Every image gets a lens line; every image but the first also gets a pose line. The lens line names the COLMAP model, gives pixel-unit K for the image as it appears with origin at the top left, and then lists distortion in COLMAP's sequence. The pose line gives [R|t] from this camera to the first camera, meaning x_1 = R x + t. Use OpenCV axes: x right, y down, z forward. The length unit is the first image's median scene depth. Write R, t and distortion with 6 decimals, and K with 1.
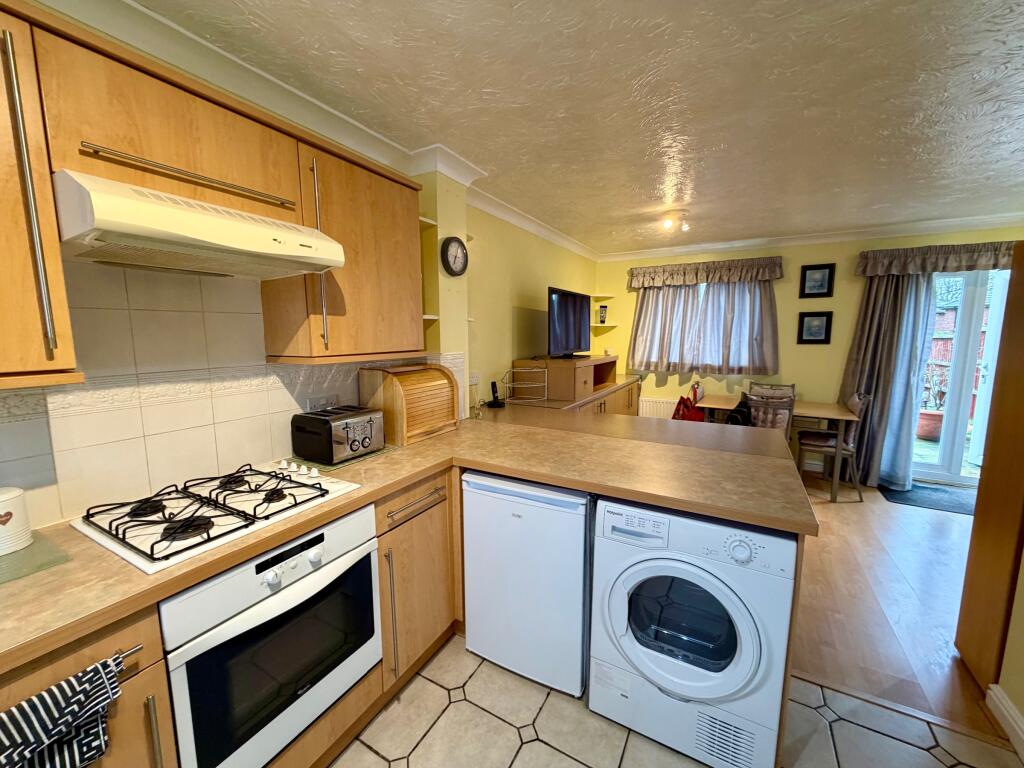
lens RADIAL K [[406.9, 0, 508.8], [0, 406.9, 383.9], [0, 0, 1]] dist [-0.001723, -0.000283]
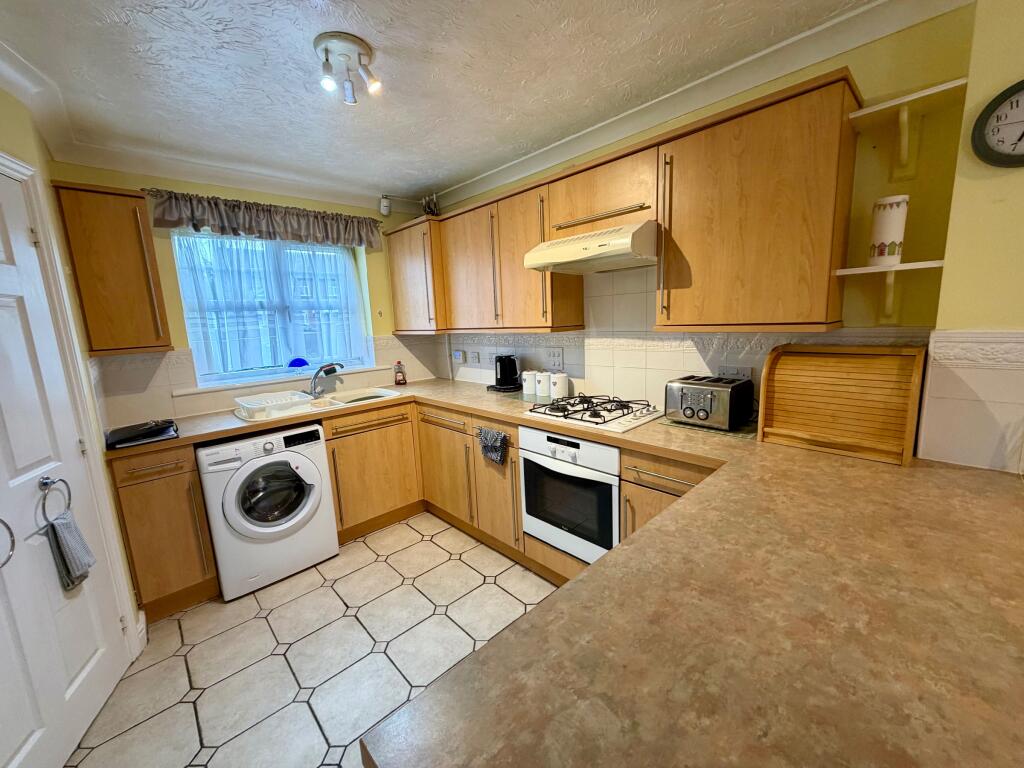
lens RADIAL K [[406.9, 0, 509.8], [0, 406.9, 382.7], [0, 0, 1]] dist [-0.001723, -0.000283]
pose [[-0.294511, 0.165662, -0.941180, 0.862382], [-0.081000, 0.976989, 0.197311, -0.109544], [0.952209, 0.134346, -0.274315, 0.992280]]
